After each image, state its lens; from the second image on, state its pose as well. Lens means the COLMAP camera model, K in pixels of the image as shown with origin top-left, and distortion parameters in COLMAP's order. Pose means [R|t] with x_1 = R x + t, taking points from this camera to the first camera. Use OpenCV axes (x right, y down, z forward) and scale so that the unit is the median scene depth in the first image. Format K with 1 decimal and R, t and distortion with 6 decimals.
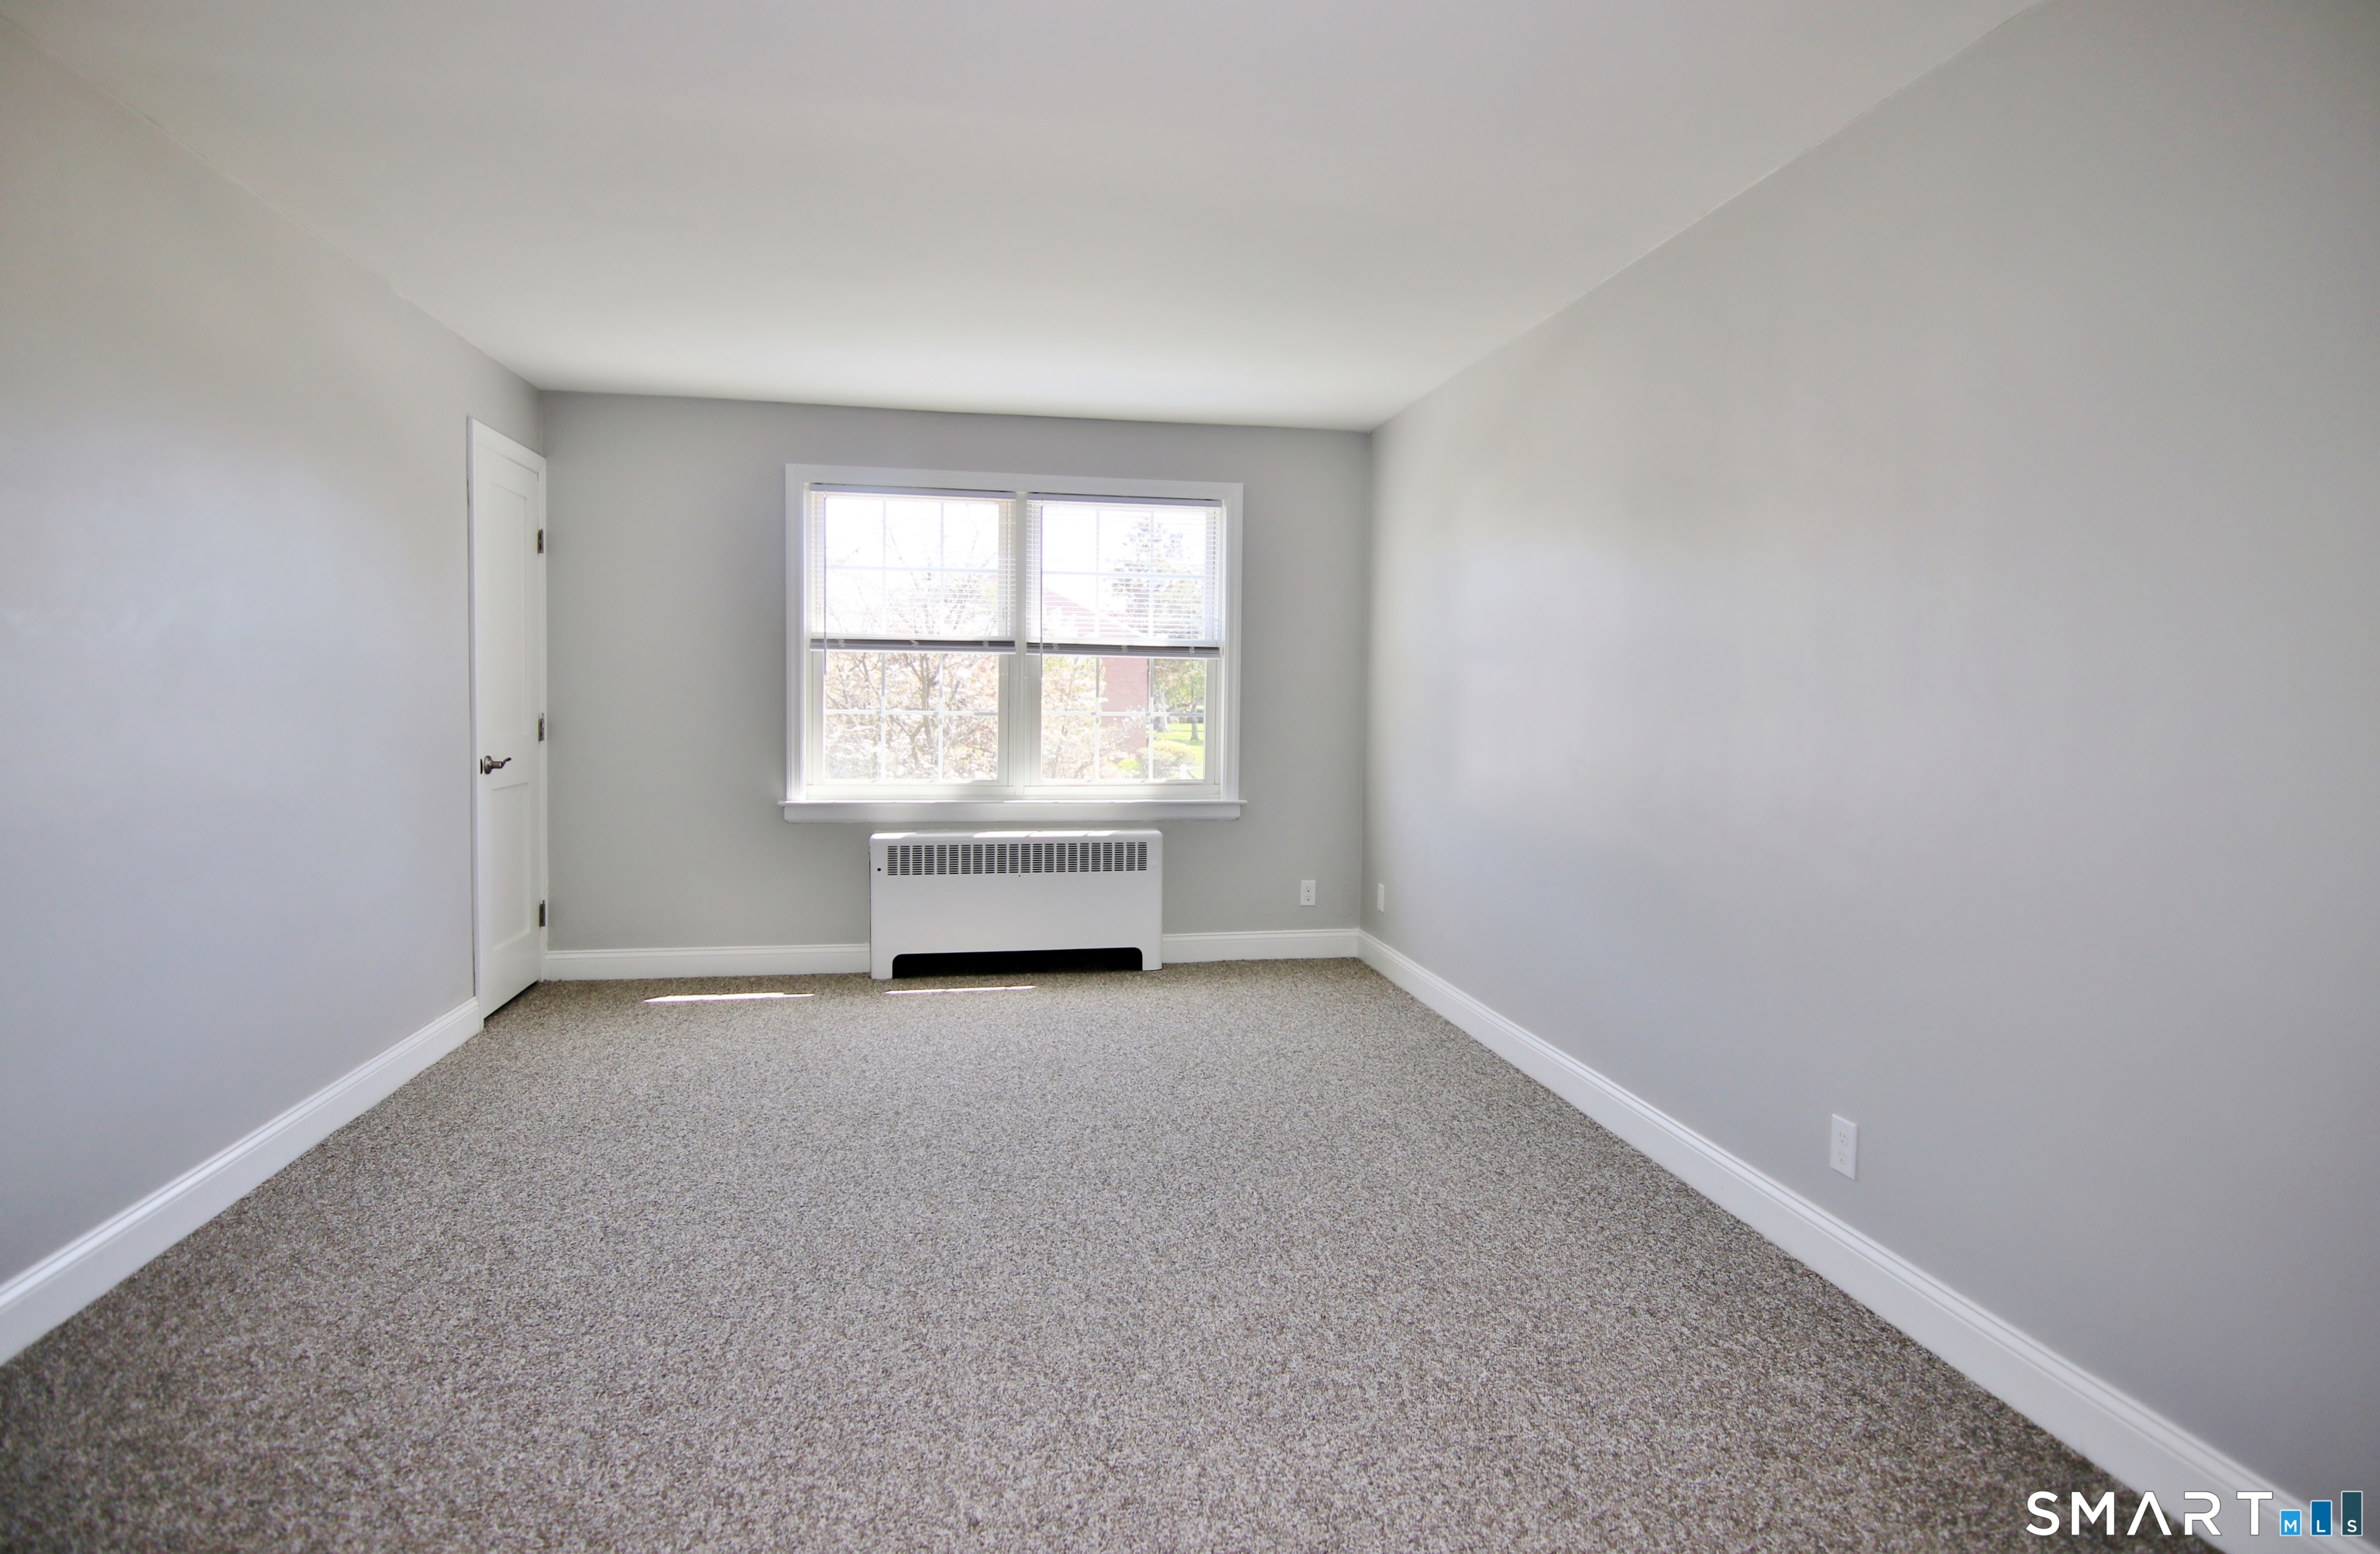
lens RADIAL K [[1249.7, 0, 1183.5], [0, 1249.7, 748.1], [0, 0, 1]] dist [0.003703, 0.014607]
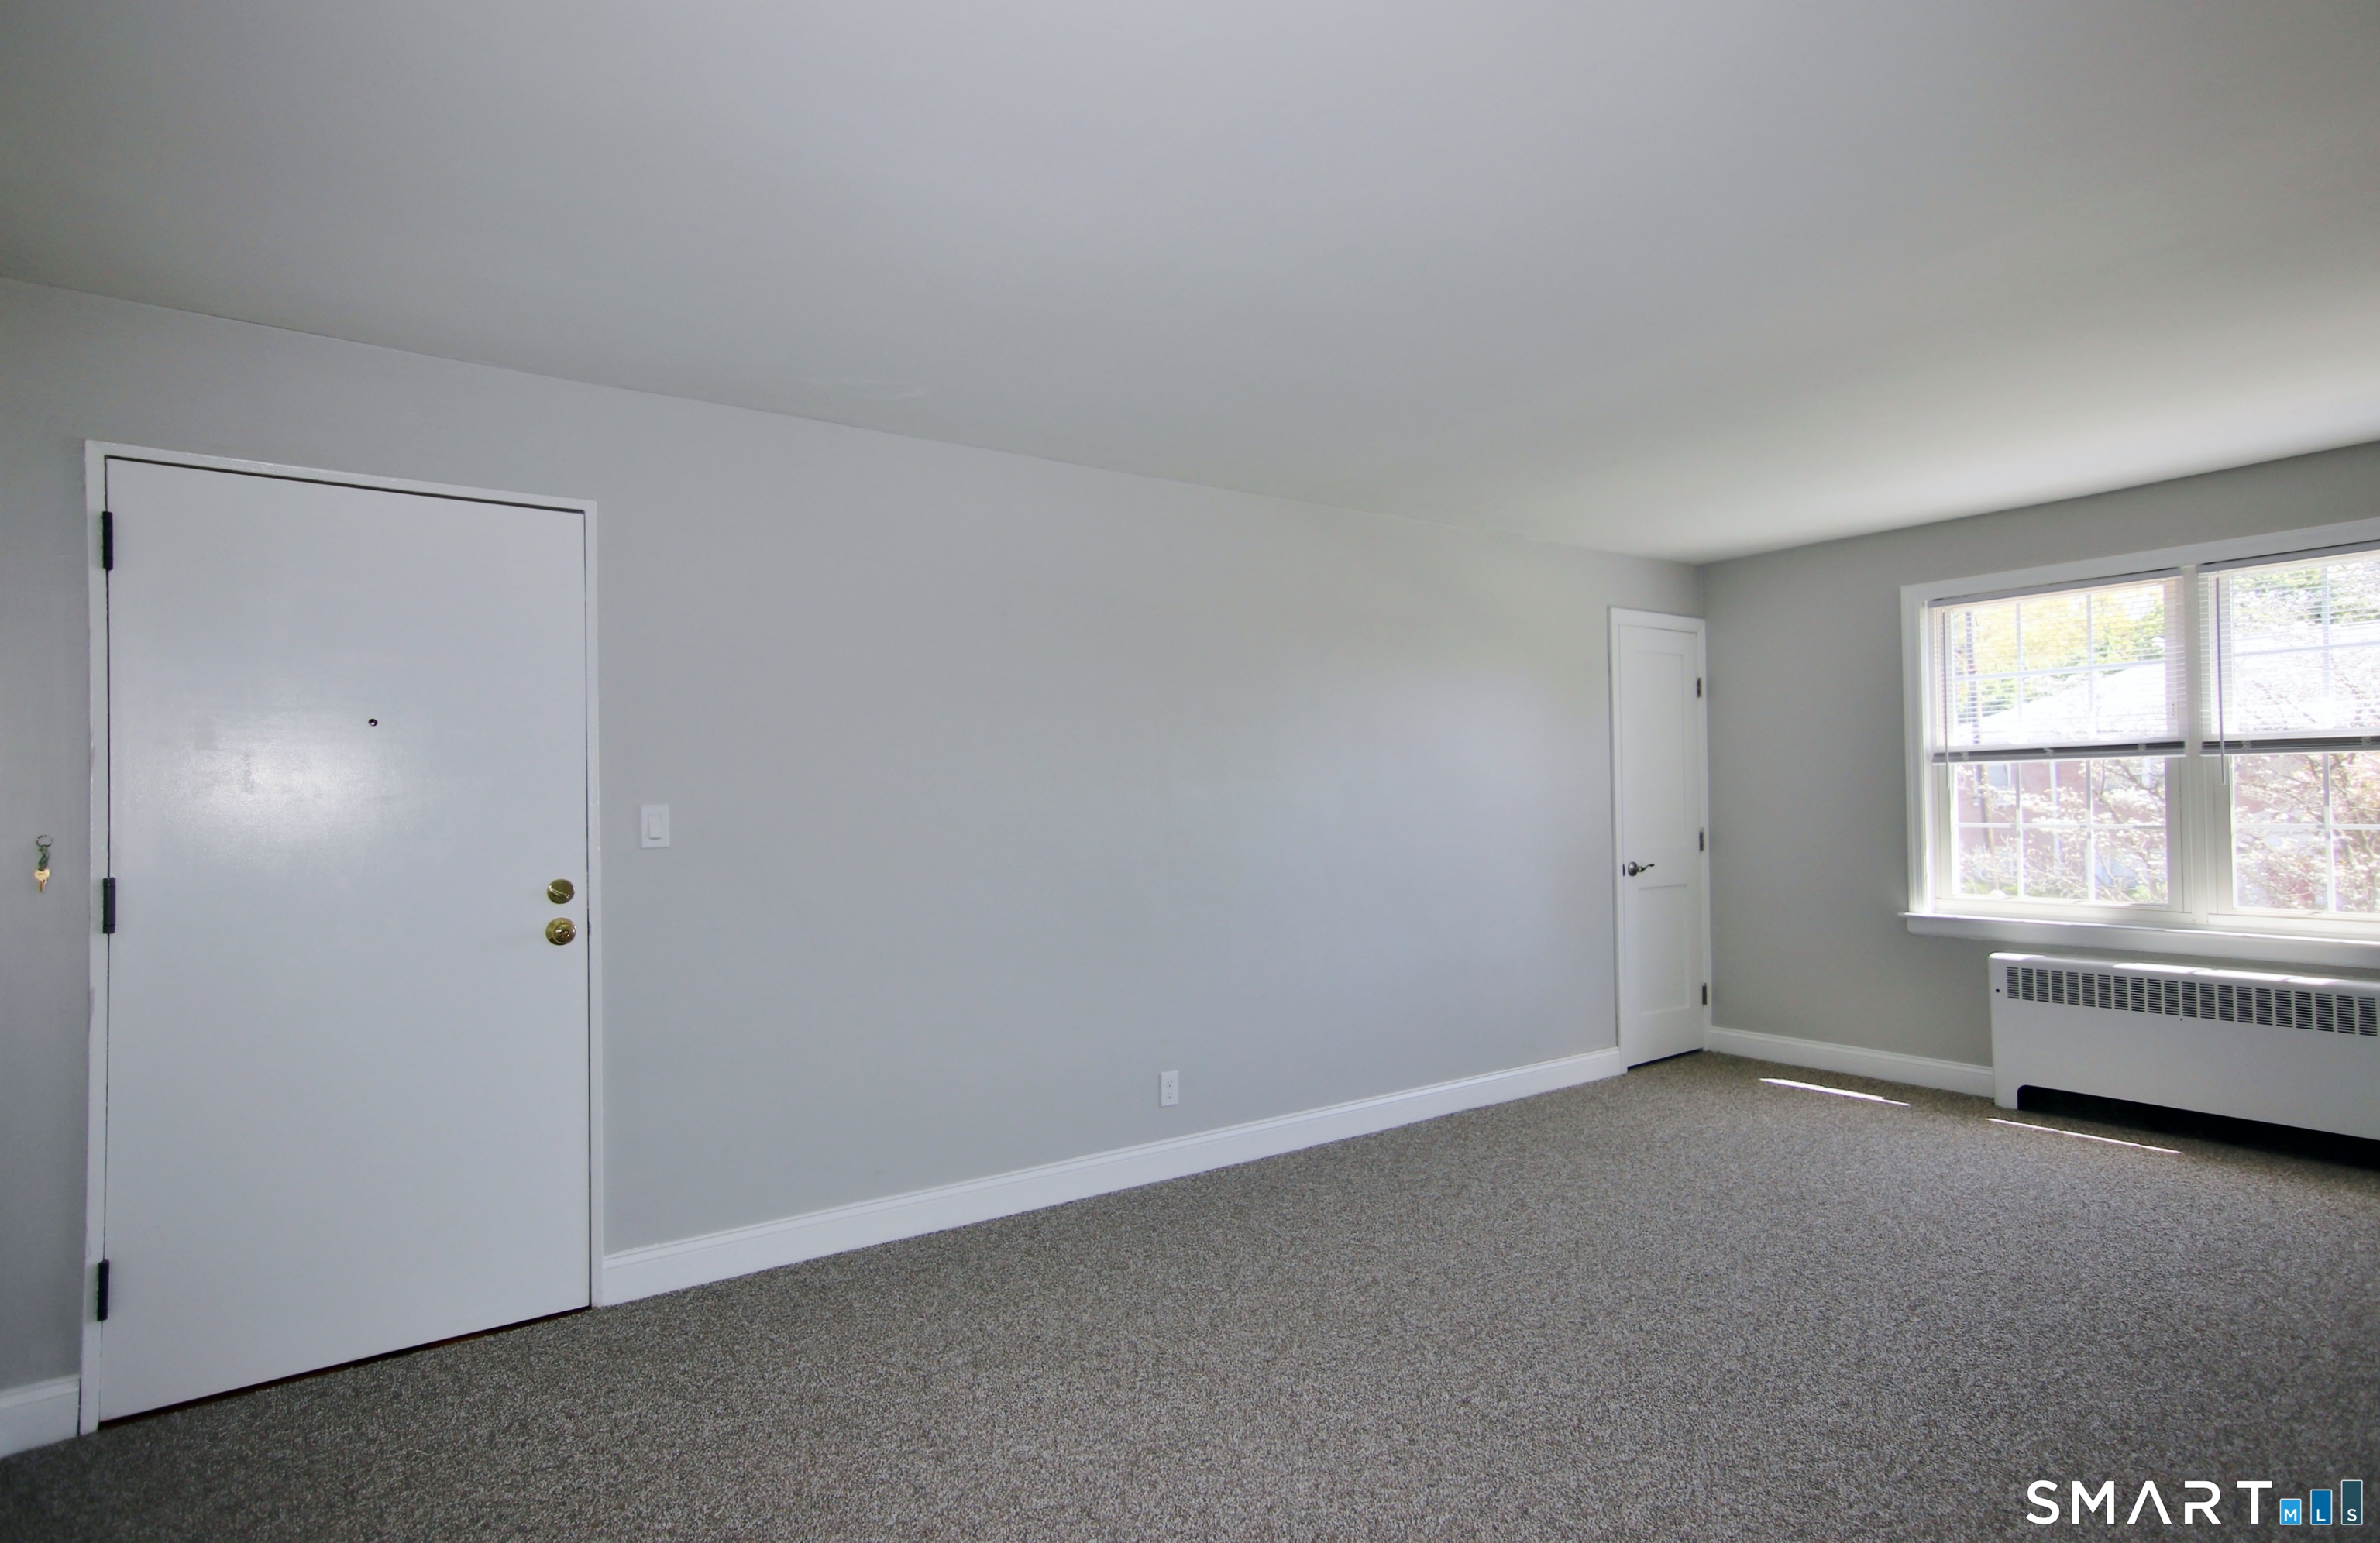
lens RADIAL K [[1249.6, 0, 1200.0], [0, 1249.6, 783.1], [0, 0, 1]] dist [0.003703, 0.014607]
pose [[0.440844, -0.034868, -0.896906, 0.352065], [-0.017433, 0.998724, -0.047395, -0.005146], [0.897414, 0.036530, 0.439674, 0.026305]]
